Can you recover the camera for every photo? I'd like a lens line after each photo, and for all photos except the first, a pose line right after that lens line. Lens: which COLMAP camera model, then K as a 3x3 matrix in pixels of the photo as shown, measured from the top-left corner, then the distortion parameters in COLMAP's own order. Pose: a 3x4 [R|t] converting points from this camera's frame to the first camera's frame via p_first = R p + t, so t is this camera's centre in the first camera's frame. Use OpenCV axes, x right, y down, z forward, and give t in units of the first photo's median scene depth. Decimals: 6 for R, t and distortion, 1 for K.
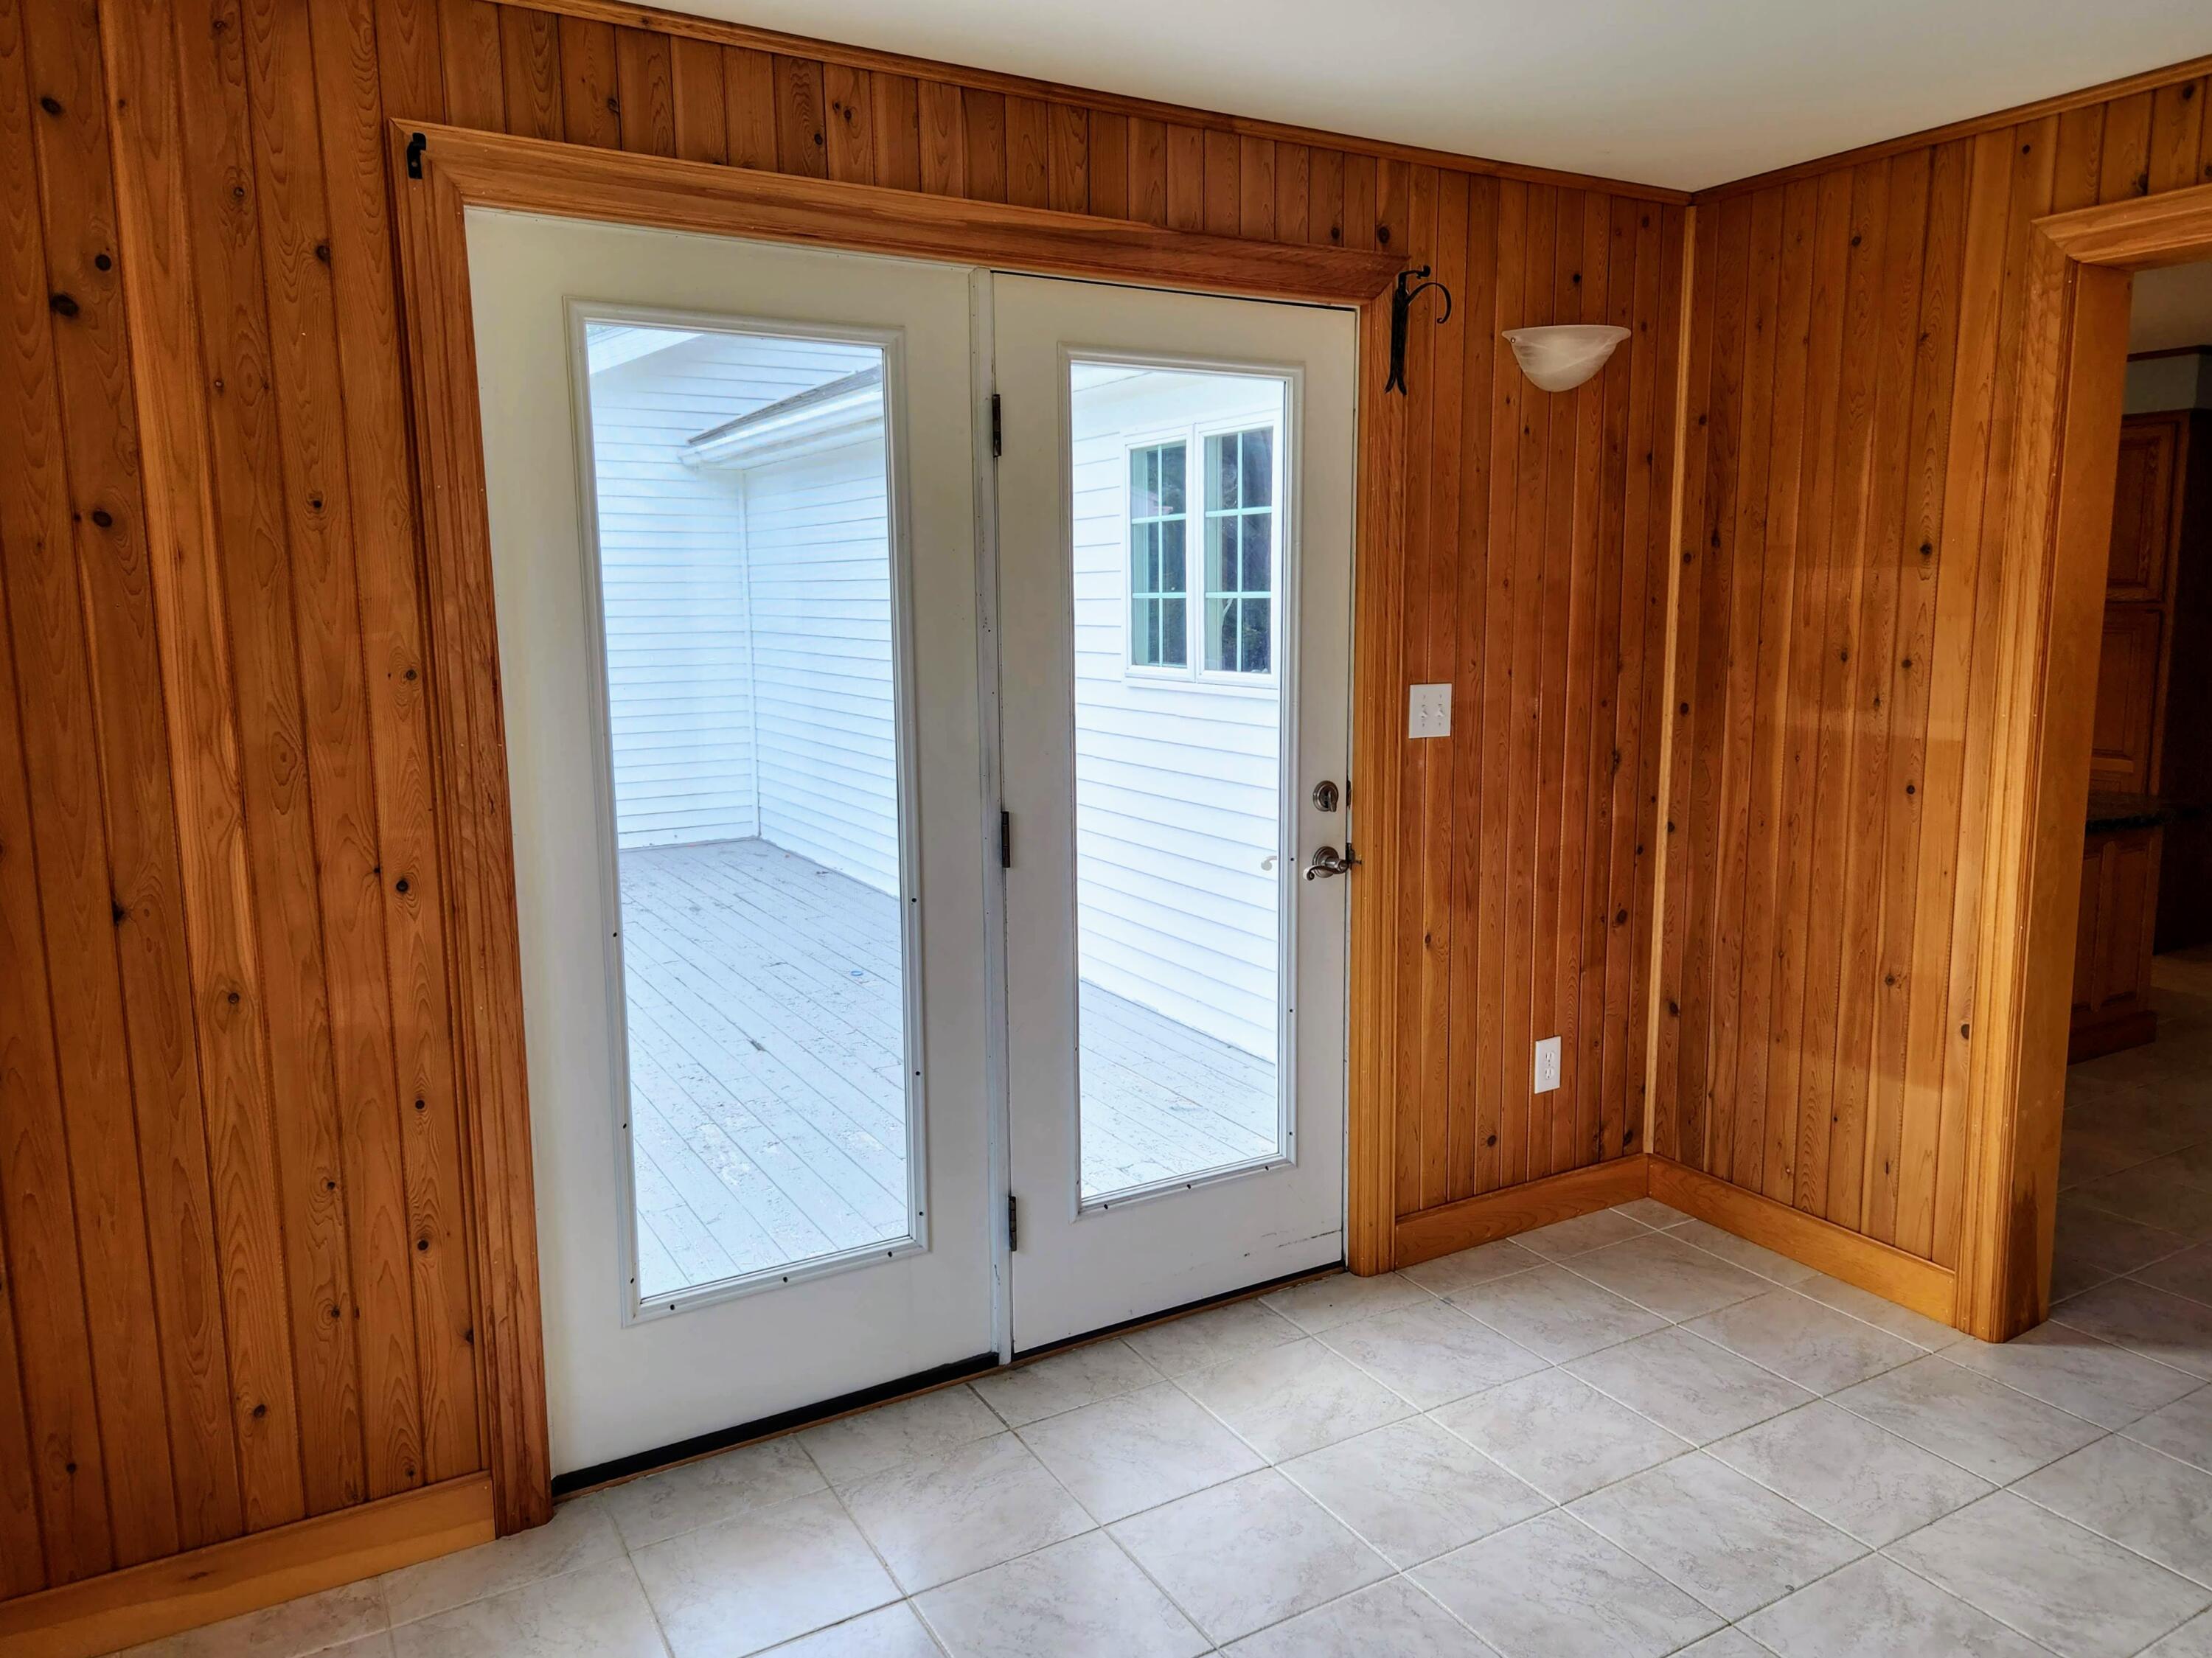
lens RADIAL K [[1497.2, 0, 1118.2], [0, 1497.2, 822.9], [0, 0, 1]] dist [0.025030, -0.008228]
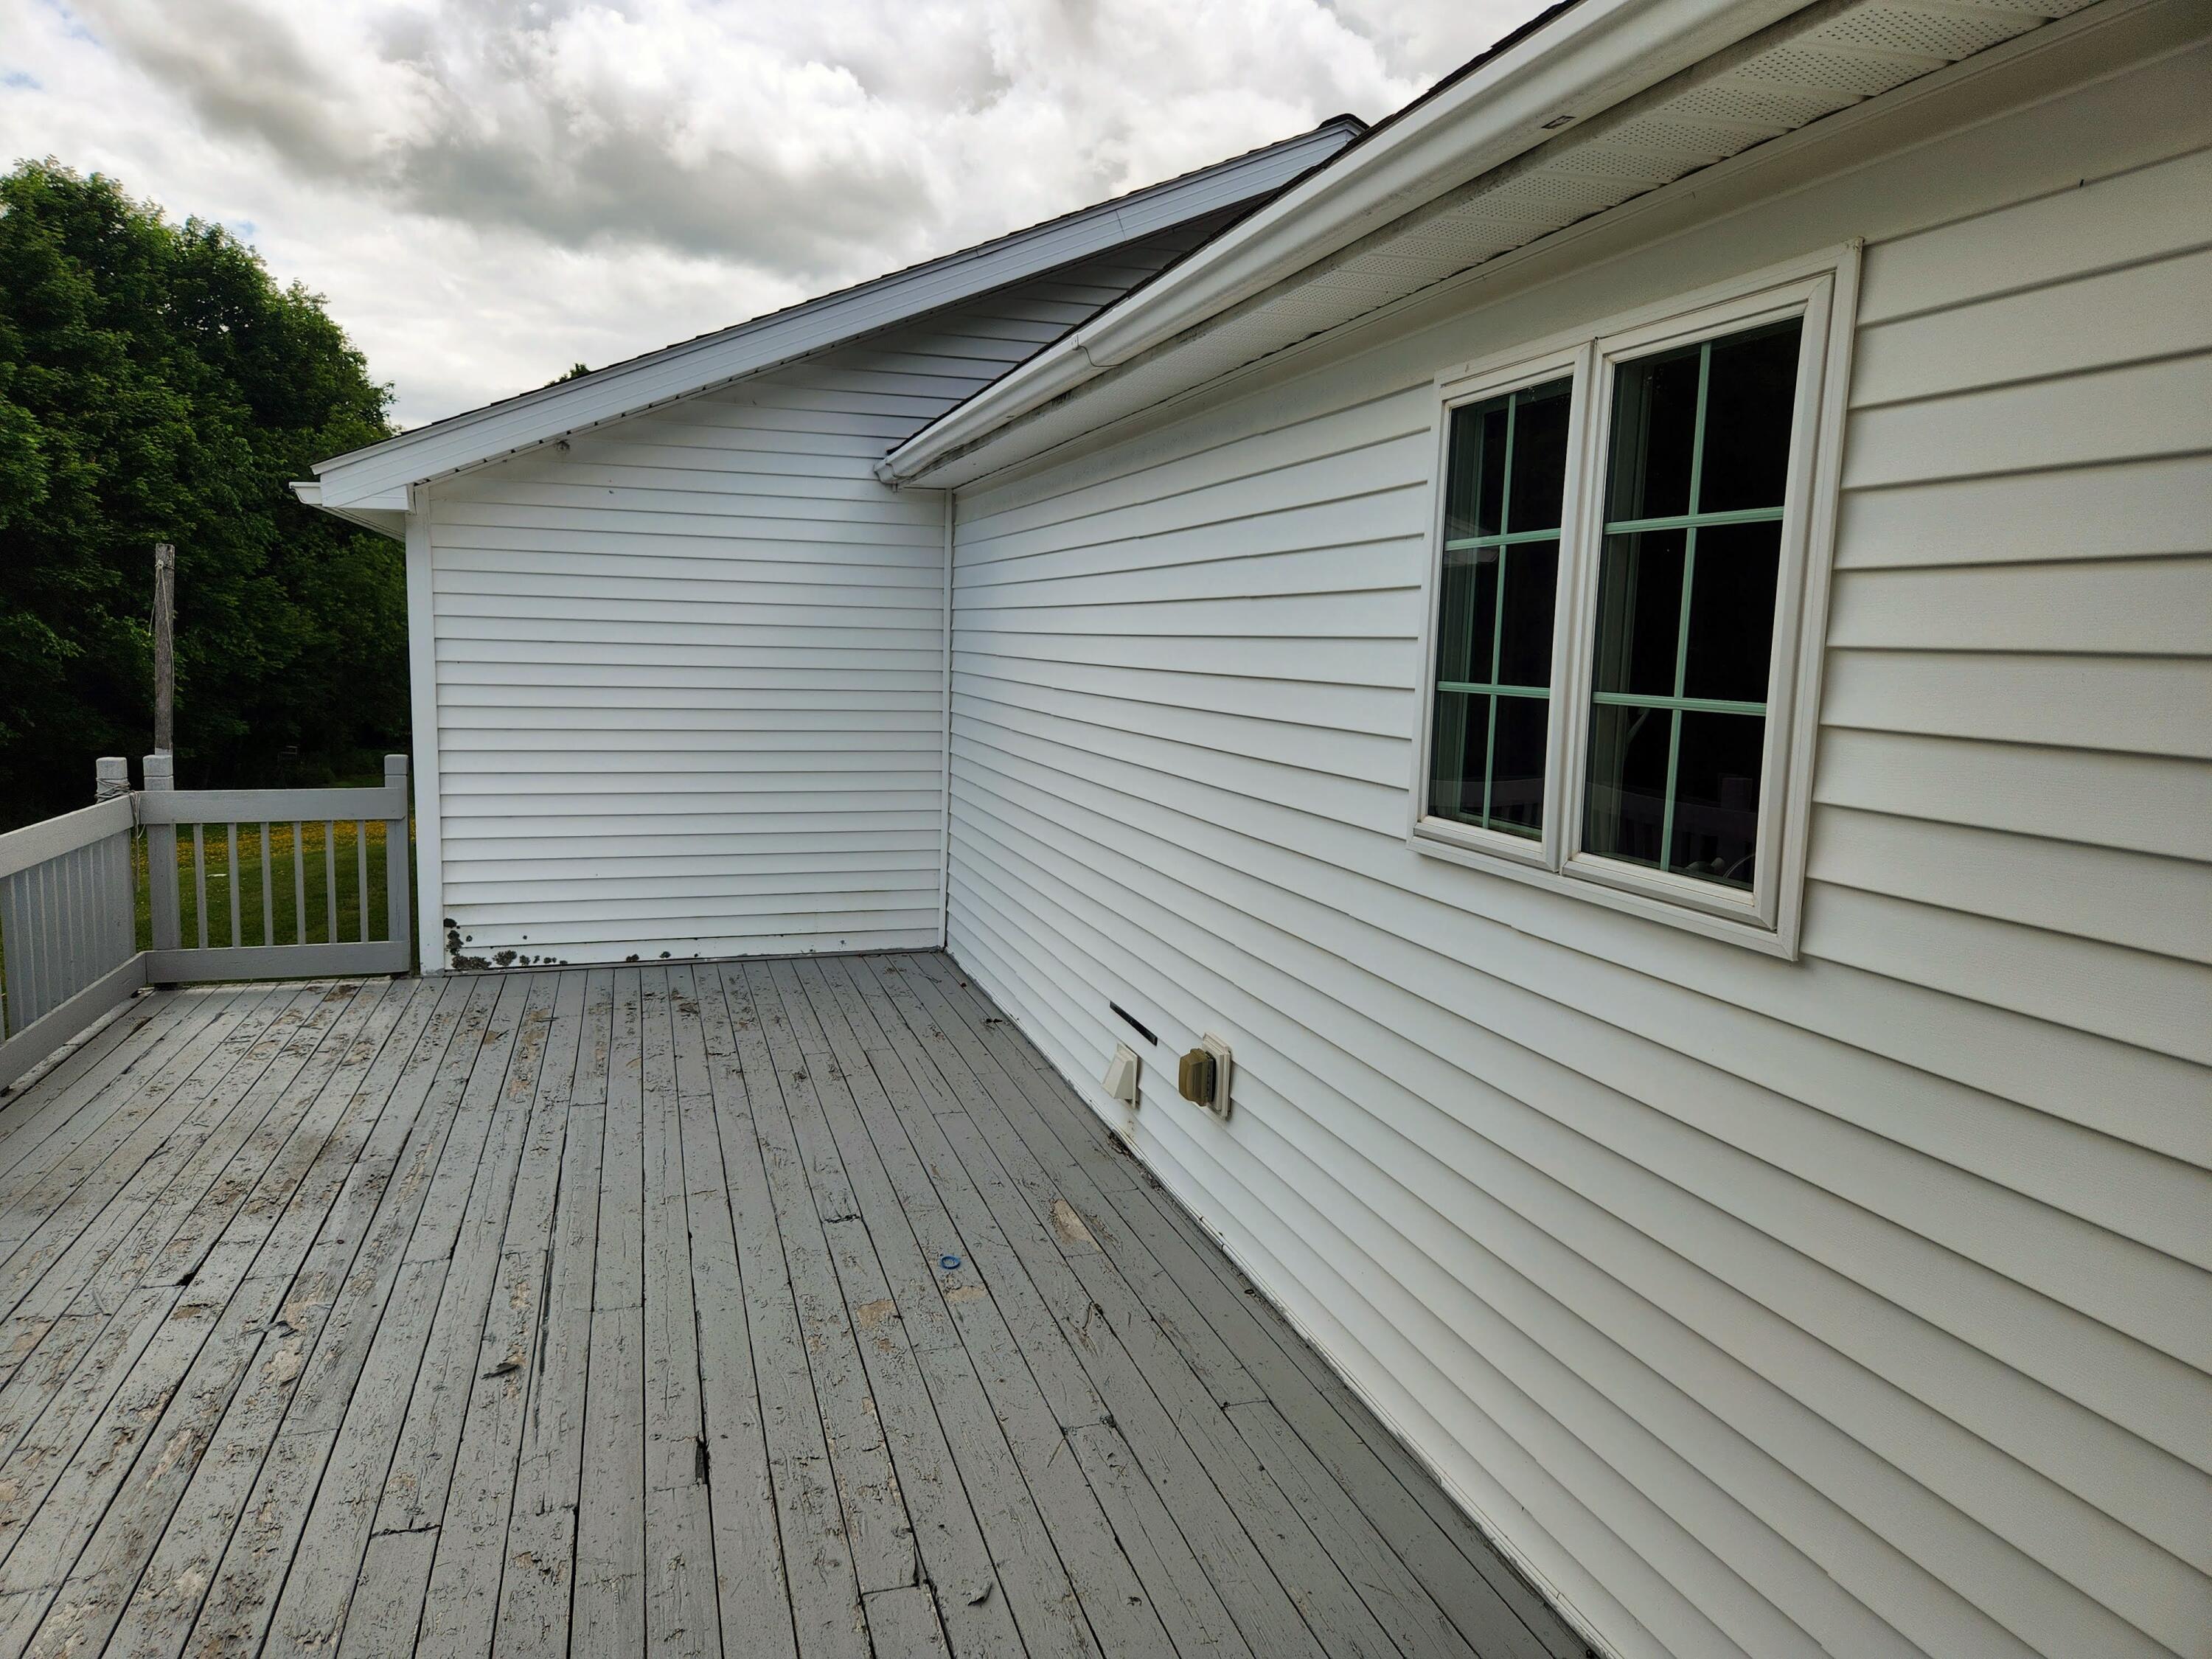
lens RADIAL K [[1497.3, 0, 1100.1], [0, 1497.3, 838.7], [0, 0, 1]] dist [0.025030, -0.008228]
pose [[0.975929, 0.063050, -0.208776, 0.007154], [-0.067591, 0.997605, -0.014683, -0.086130], [0.207350, 0.028441, 0.977853, 0.477602]]
